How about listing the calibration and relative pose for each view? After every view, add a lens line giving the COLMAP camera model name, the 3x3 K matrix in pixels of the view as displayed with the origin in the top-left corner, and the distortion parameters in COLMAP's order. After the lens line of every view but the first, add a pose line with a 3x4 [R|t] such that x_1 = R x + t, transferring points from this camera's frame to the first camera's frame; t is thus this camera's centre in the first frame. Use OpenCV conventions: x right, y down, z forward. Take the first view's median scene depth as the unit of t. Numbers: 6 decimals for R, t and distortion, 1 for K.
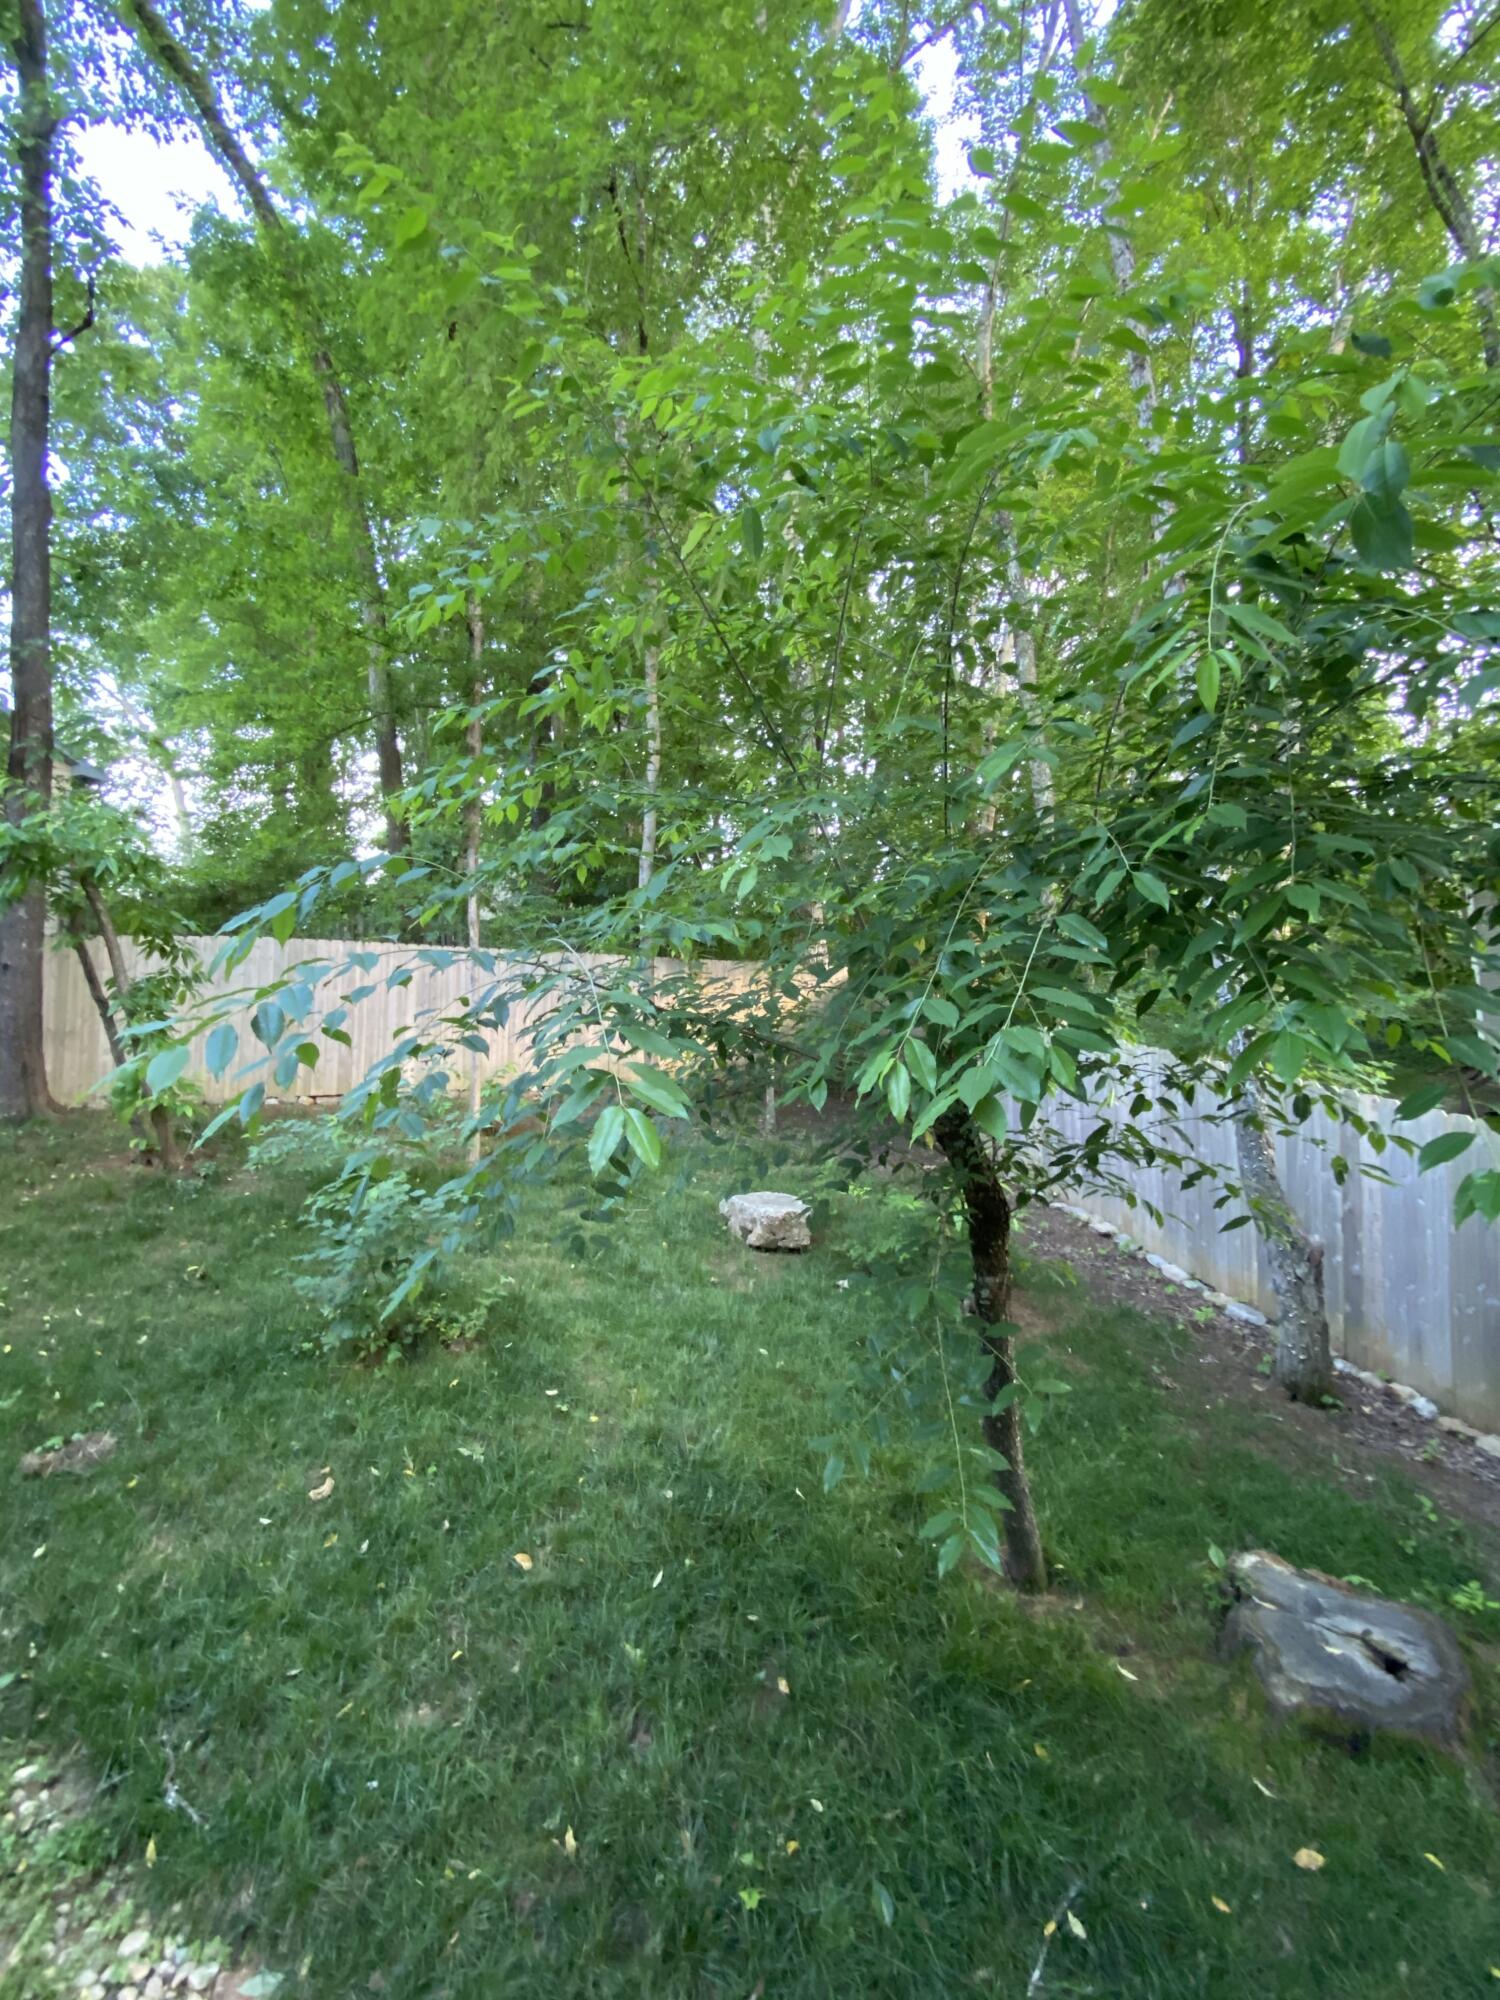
lens RADIAL K [[842.6, 0, 746.3], [0, 842.6, 992.7], [0, 0, 1]] dist [0.030805, -0.024082]
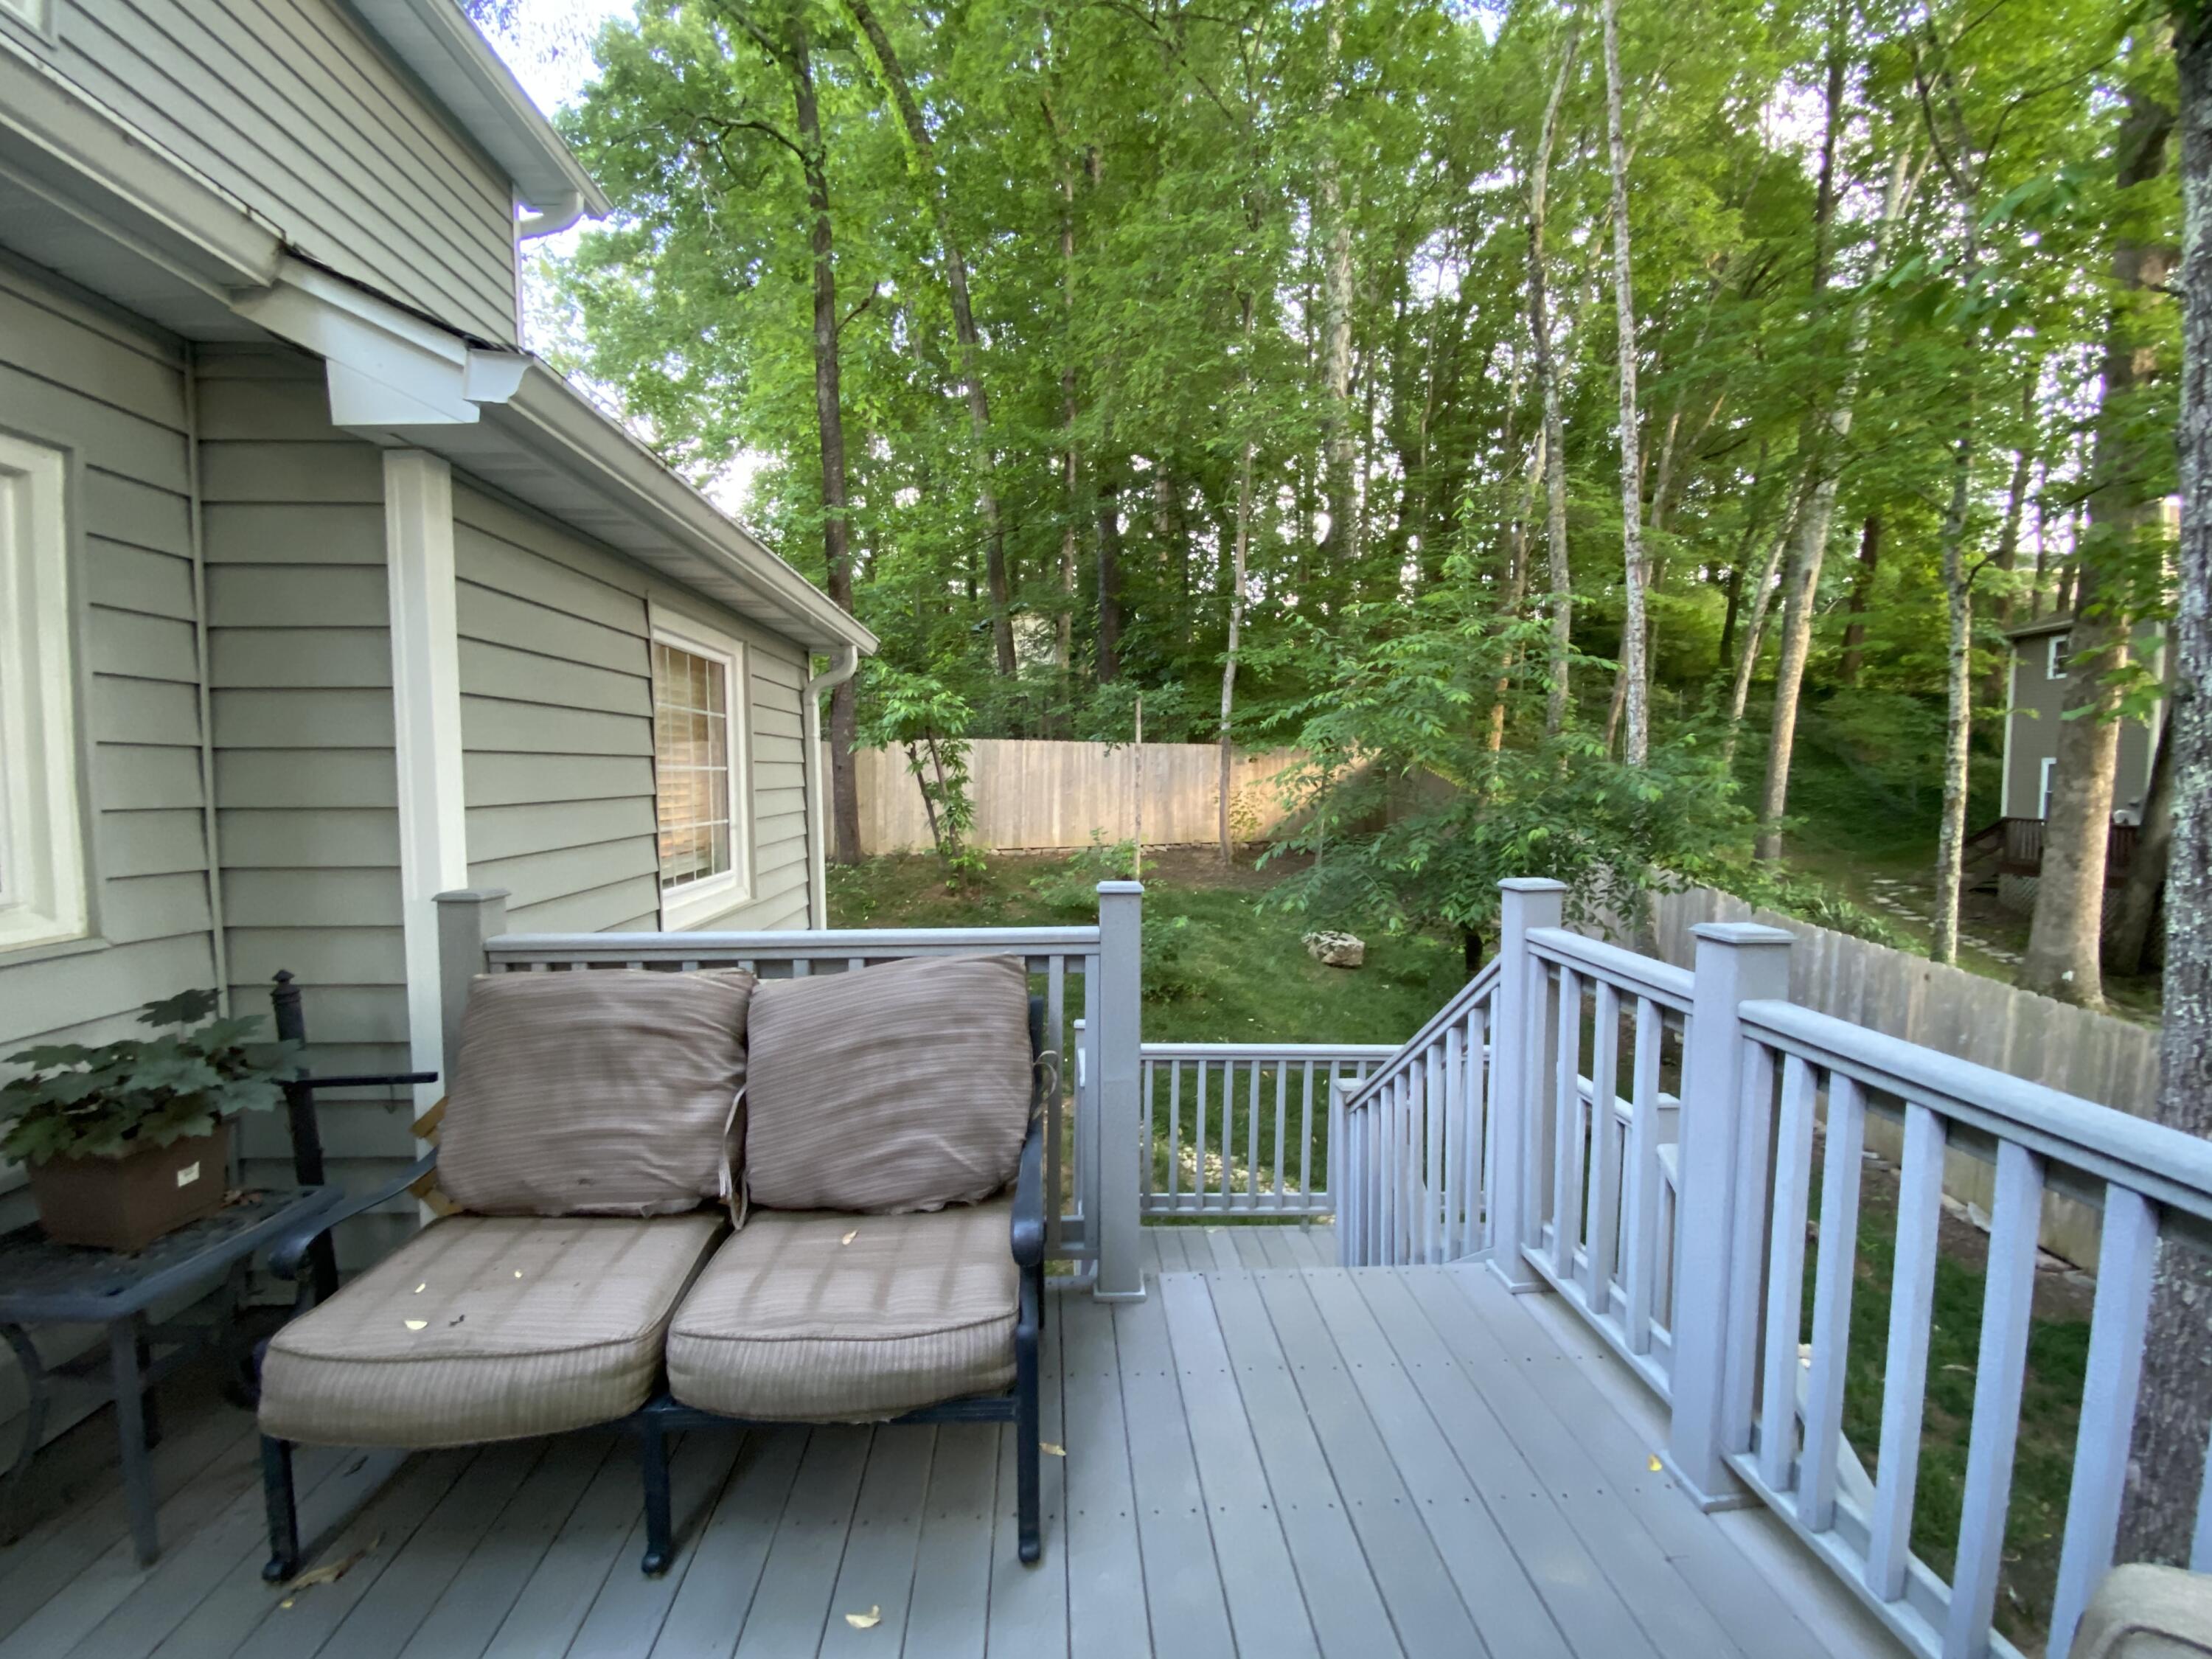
lens RADIAL K [[931.9, 0, 1104.6], [0, 931.9, 839.5], [0, 0, 1]] dist [0.030805, -0.024082]
pose [[0.992350, 0.037285, -0.117688, -0.282238], [-0.019868, 0.989110, 0.145832, -0.256393], [0.121844, -0.142379, 0.982284, -1.065590]]
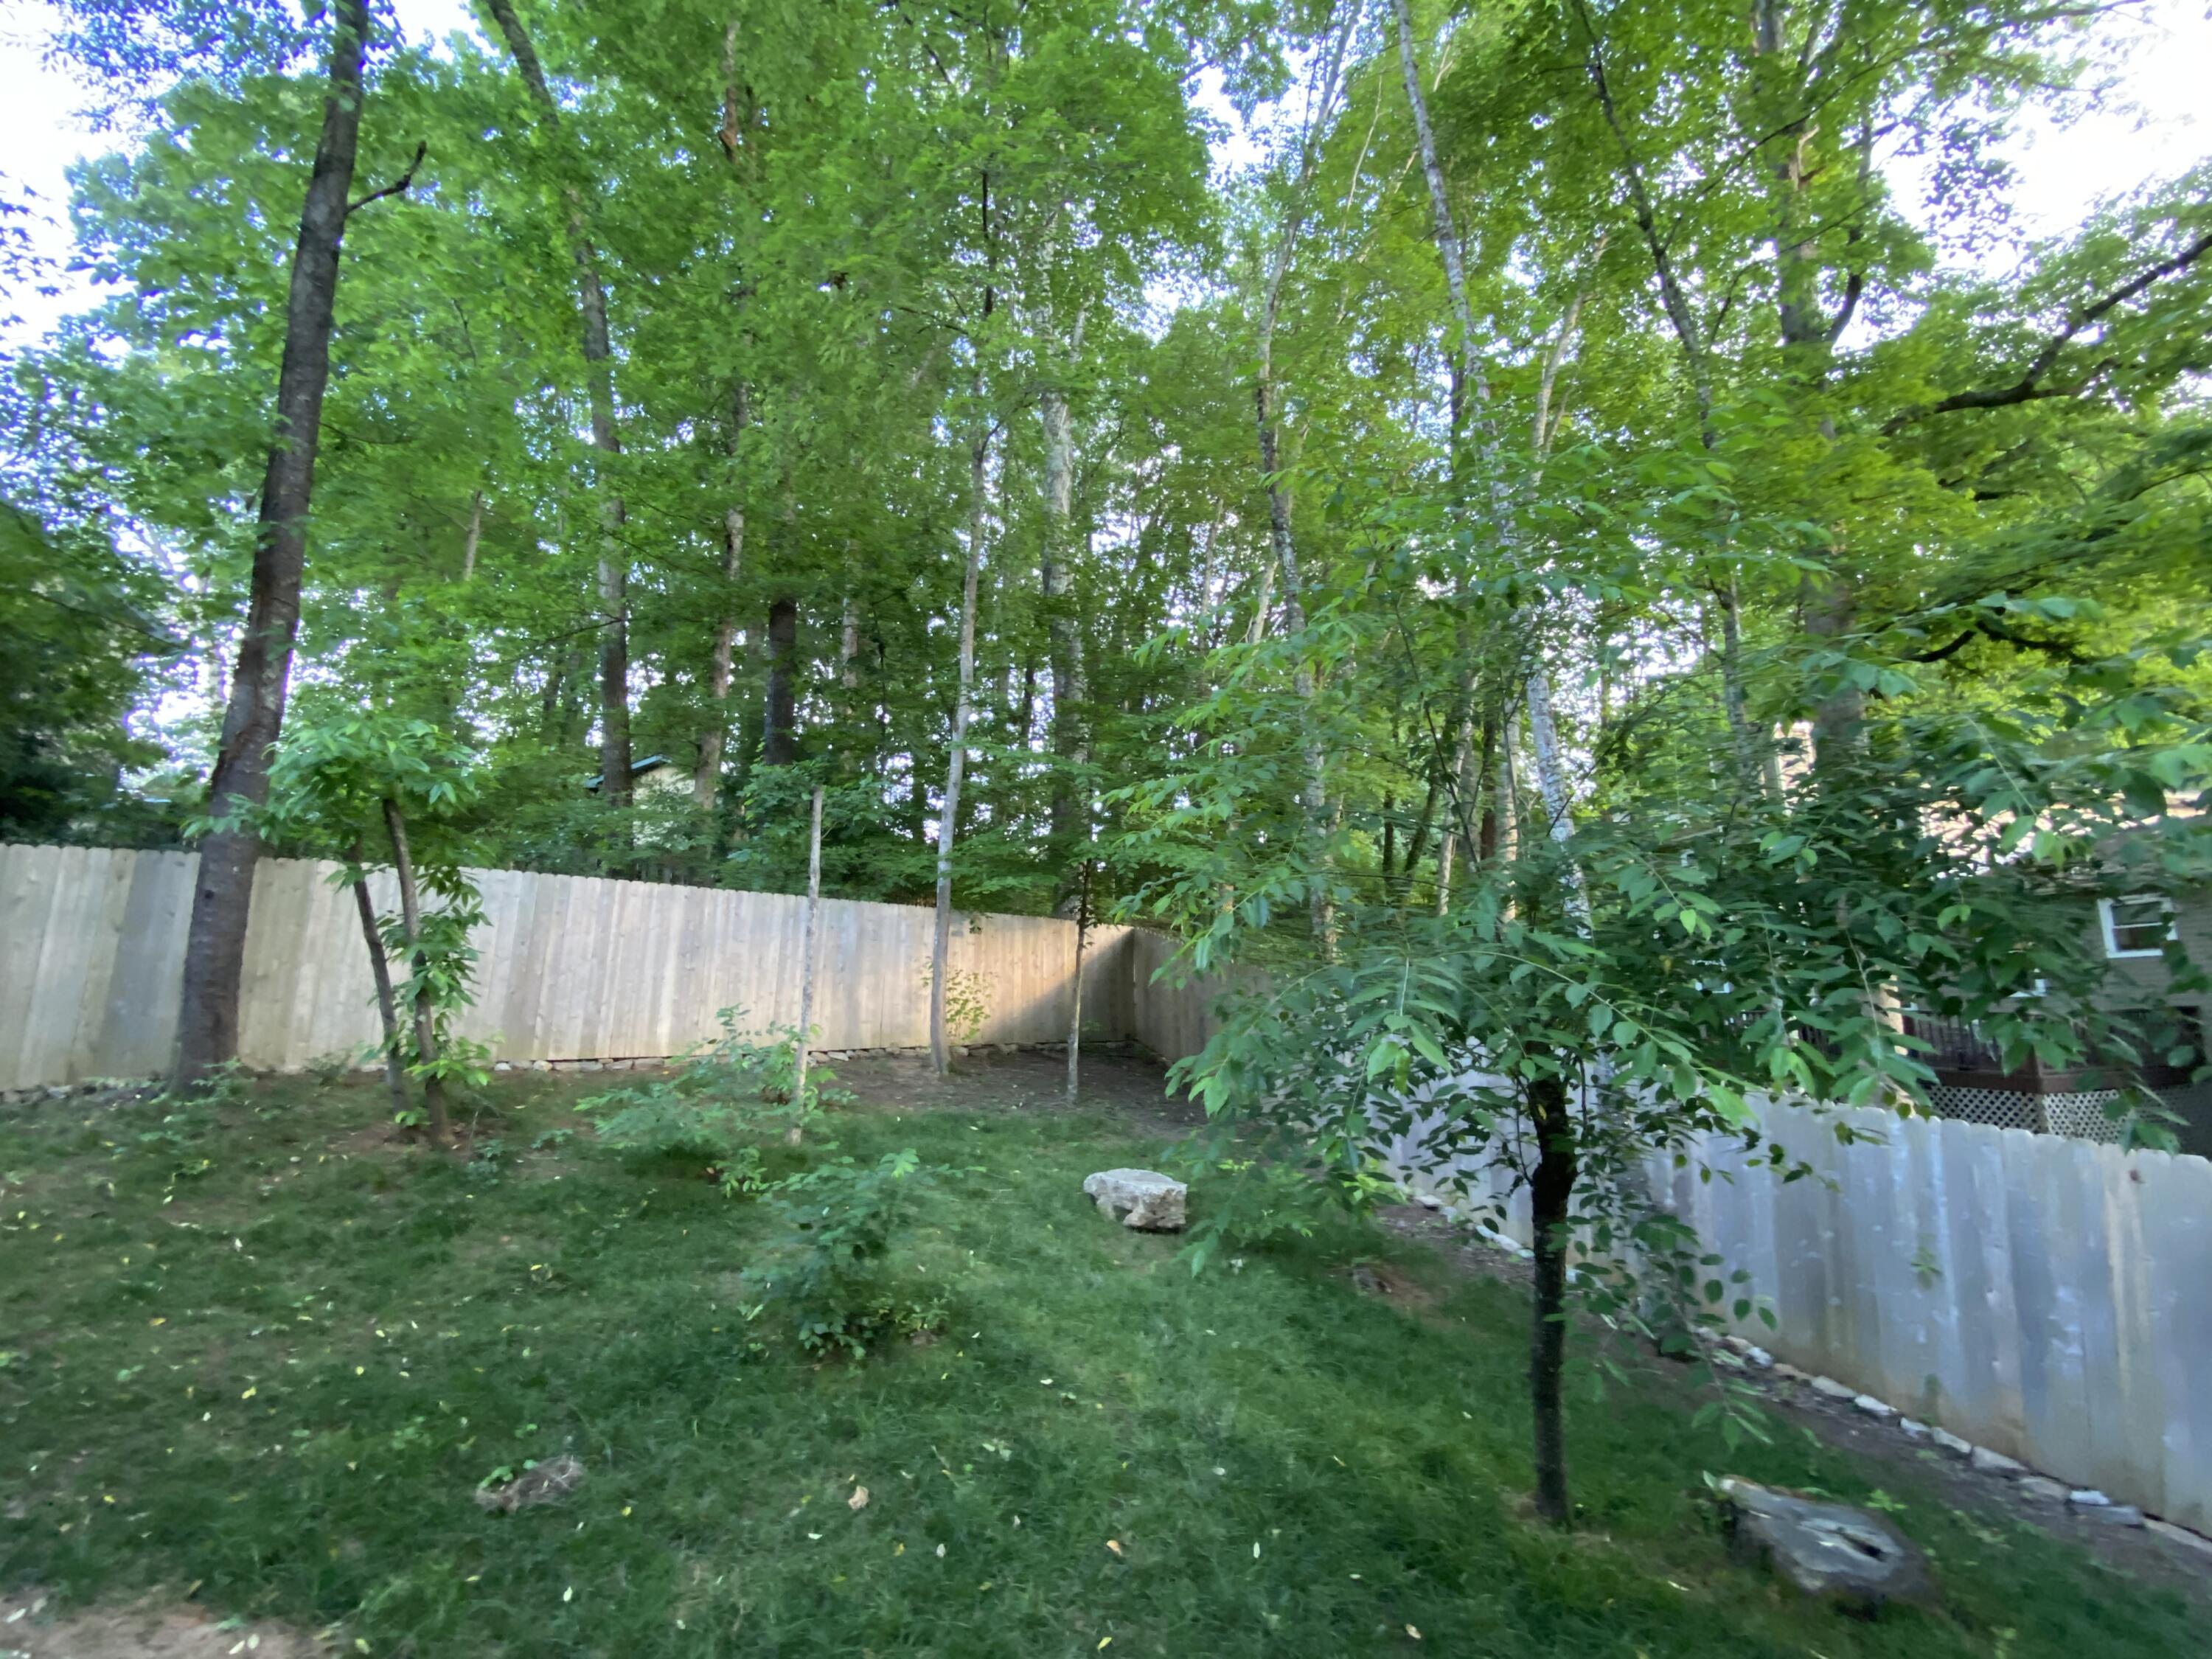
lens RADIAL K [[931.9, 0, 1104.6], [0, 931.9, 839.5], [0, 0, 1]] dist [0.030805, -0.024082]
pose [[0.975280, 0.062274, 0.212015, -0.364126], [-0.038006, 0.992443, -0.116672, -0.016393], [-0.217678, 0.105730, 0.970277, -0.099798]]
